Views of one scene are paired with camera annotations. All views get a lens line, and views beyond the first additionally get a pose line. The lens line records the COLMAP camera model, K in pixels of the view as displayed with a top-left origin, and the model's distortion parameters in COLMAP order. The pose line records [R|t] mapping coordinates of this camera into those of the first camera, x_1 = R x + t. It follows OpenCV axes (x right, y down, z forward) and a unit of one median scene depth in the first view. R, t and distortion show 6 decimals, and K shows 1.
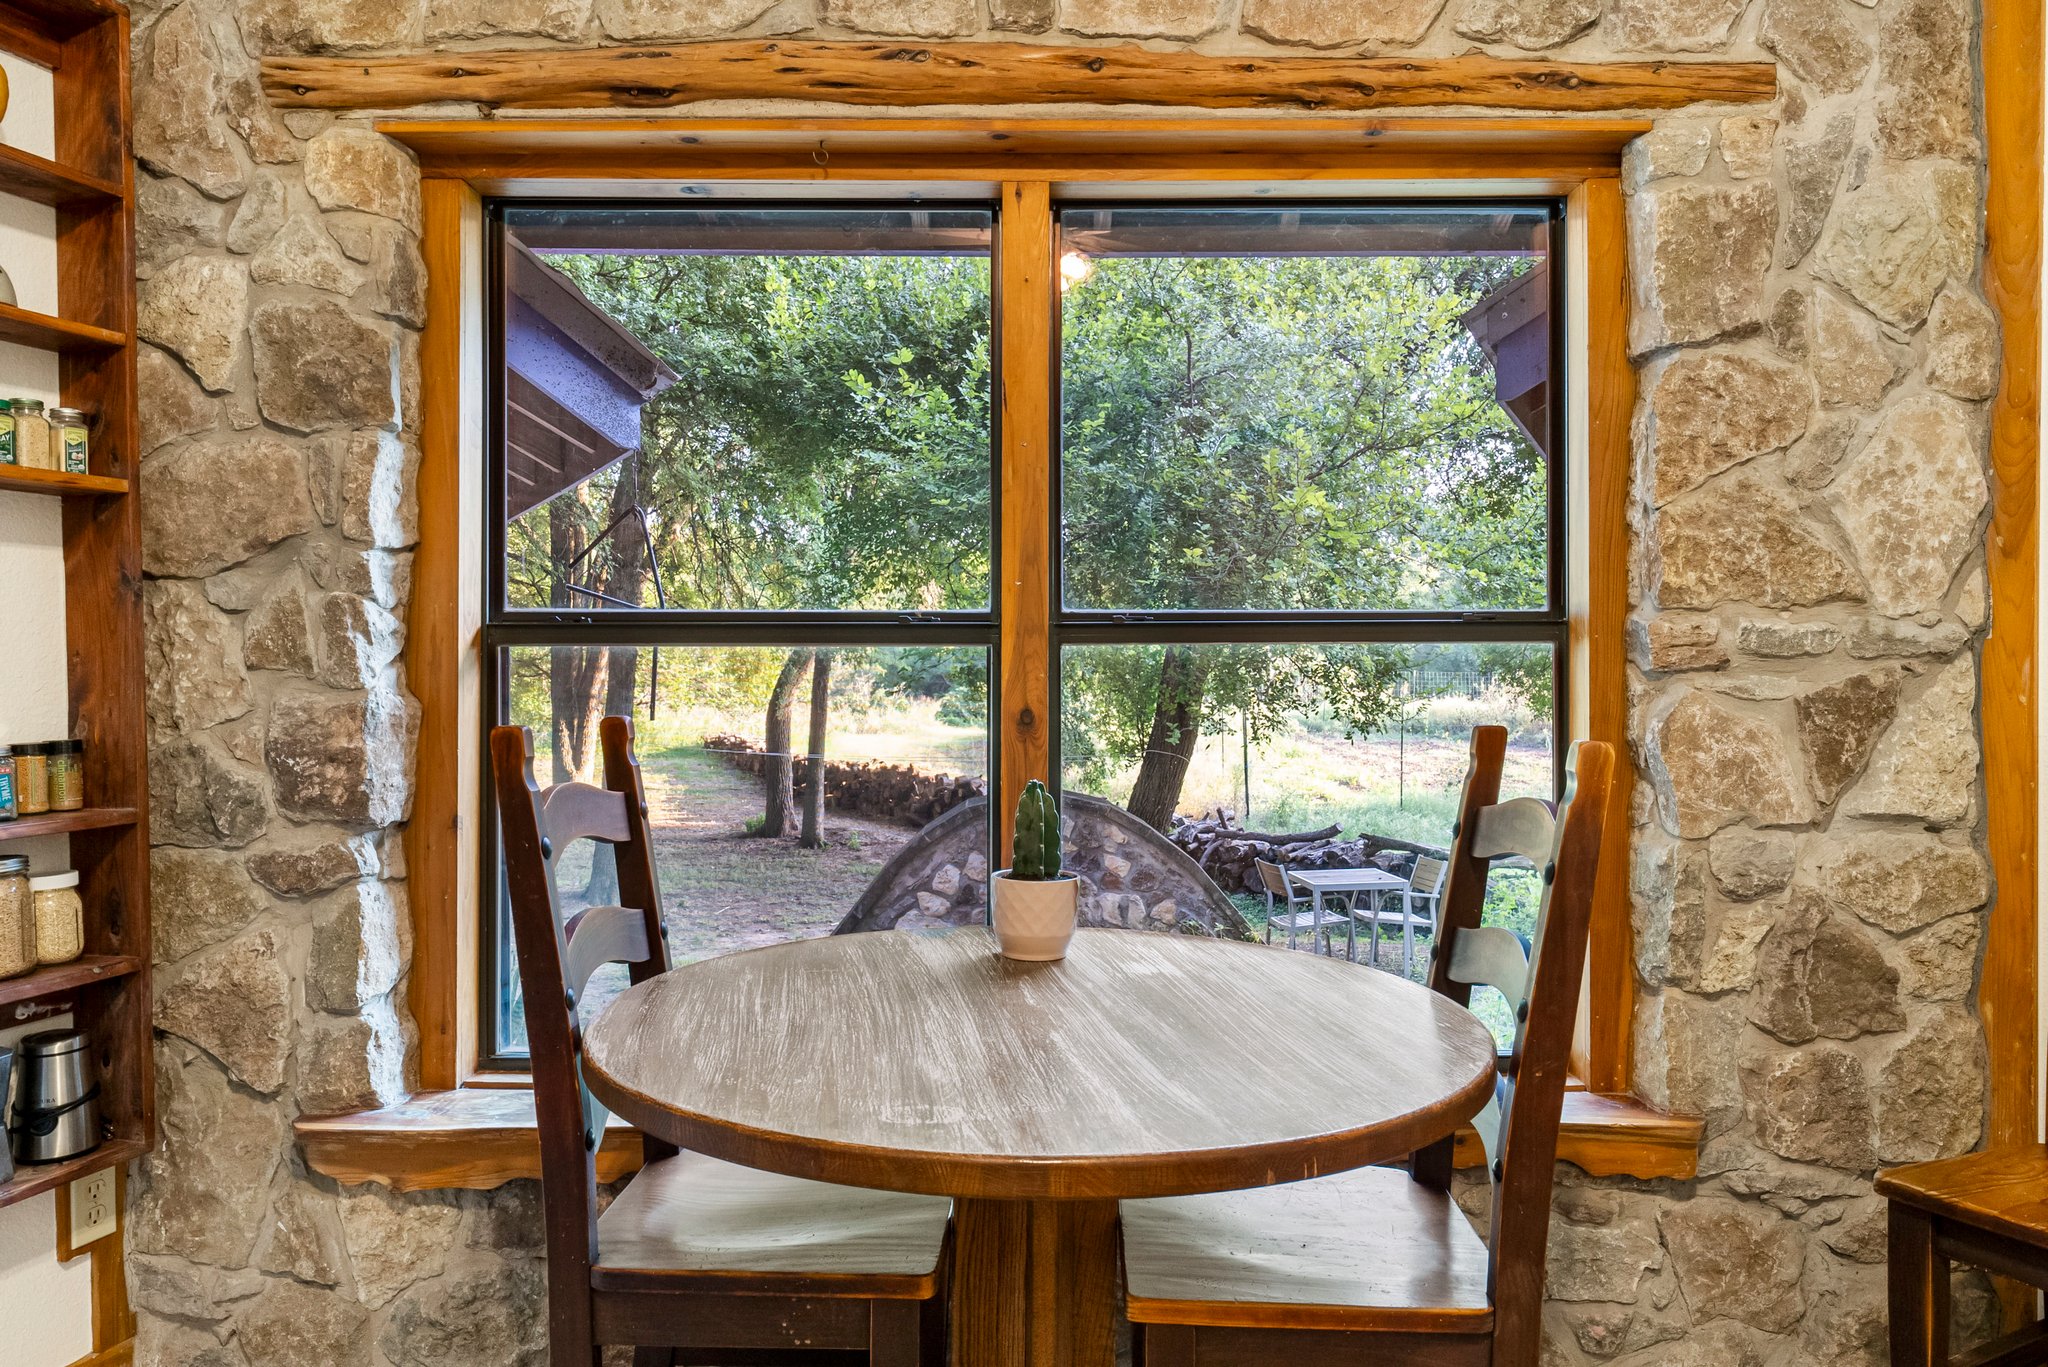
lens RADIAL K [[1337.8, 0, 1023.3], [0, 1337.8, 675.5], [0, 0, 1]] dist [-0.002071, -0.000403]
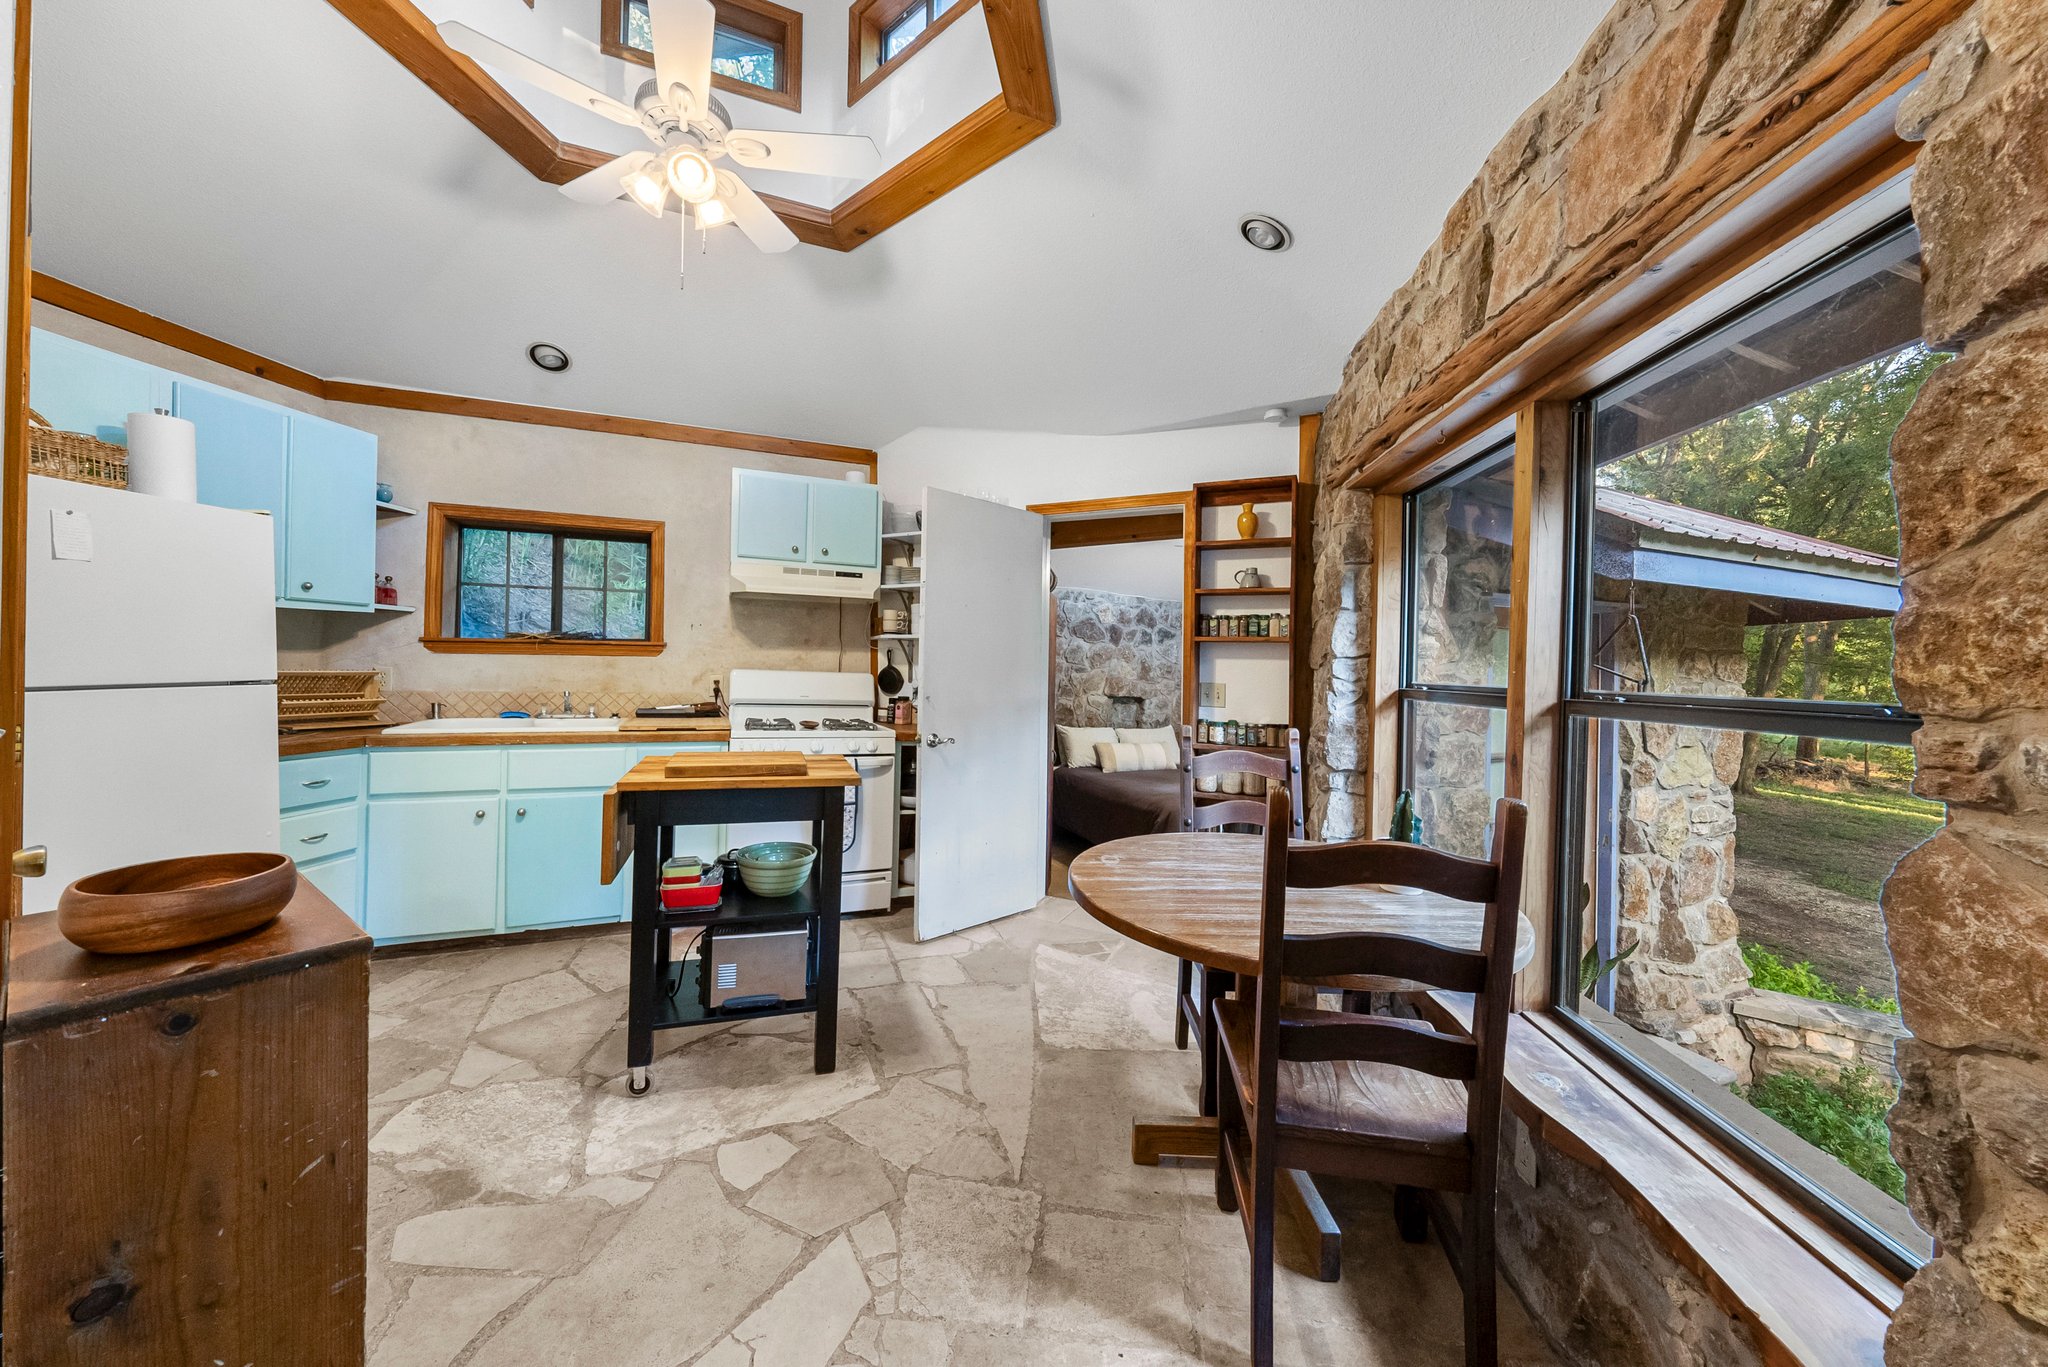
lens RADIAL K [[717.9, 0, 1020.3], [0, 717.9, 674.0], [0, 0, 1]] dist [-0.001586, -0.000063]
pose [[-0.096029, 0.007083, -0.995353, 0.921334], [-0.030718, 0.999477, 0.010076, -0.061223], [0.994904, 0.031543, -0.095761, 0.553228]]
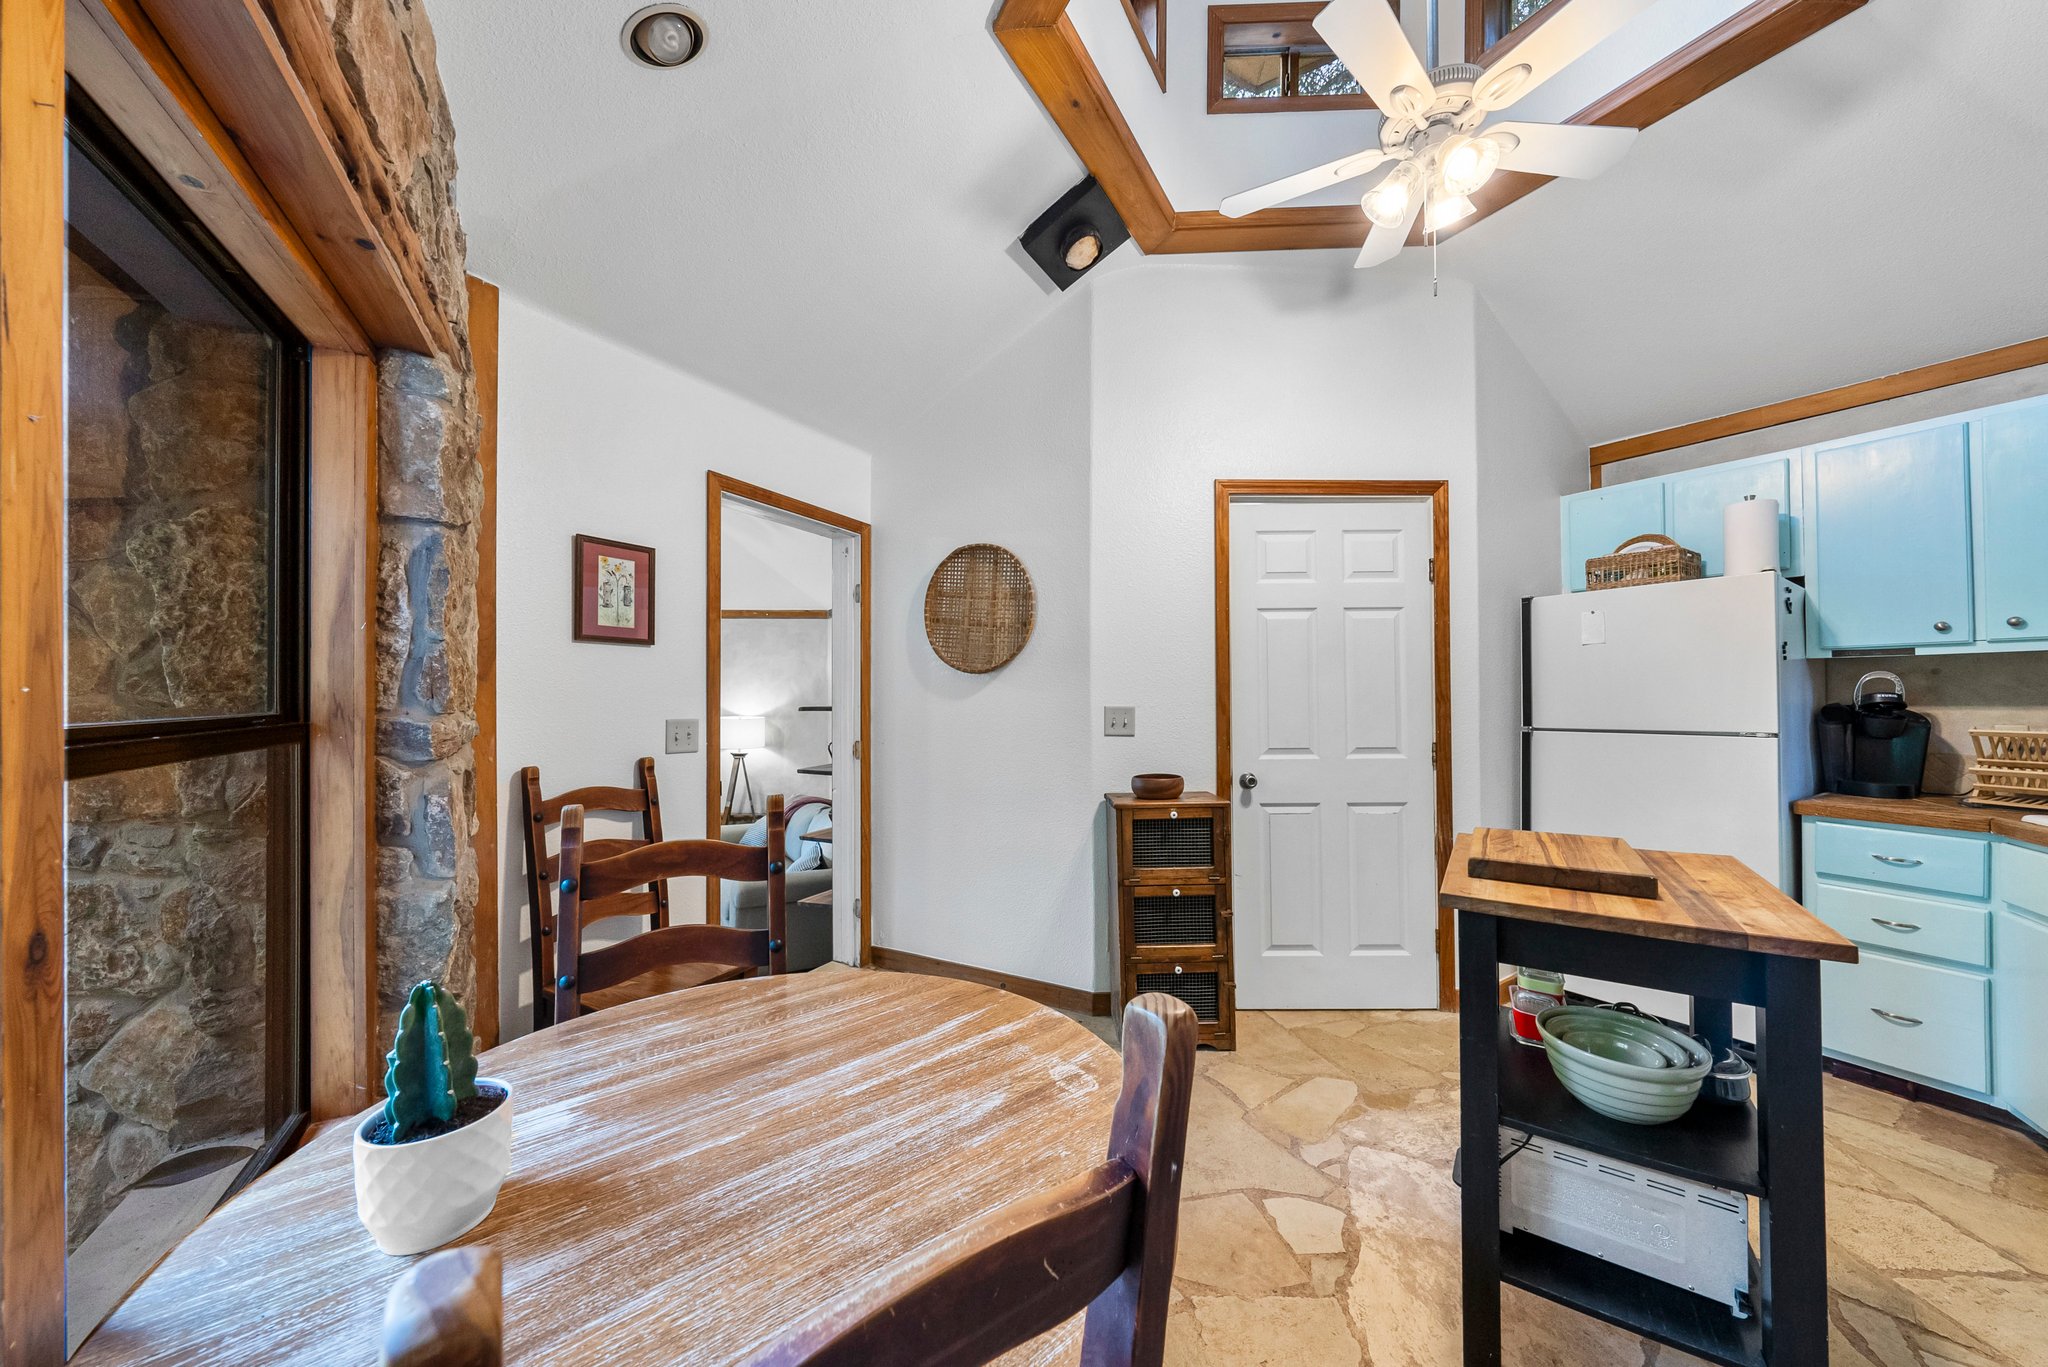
lens RADIAL K [[717.9, 0, 1020.3], [0, 717.9, 674.0], [0, 0, 1]] dist [-0.001586, -0.000063]
pose [[-0.488730, 0.012431, 0.872346, -0.459451], [-0.000936, 0.999890, -0.014773, -0.078396], [-0.872434, -0.008037, -0.488665, 0.859958]]
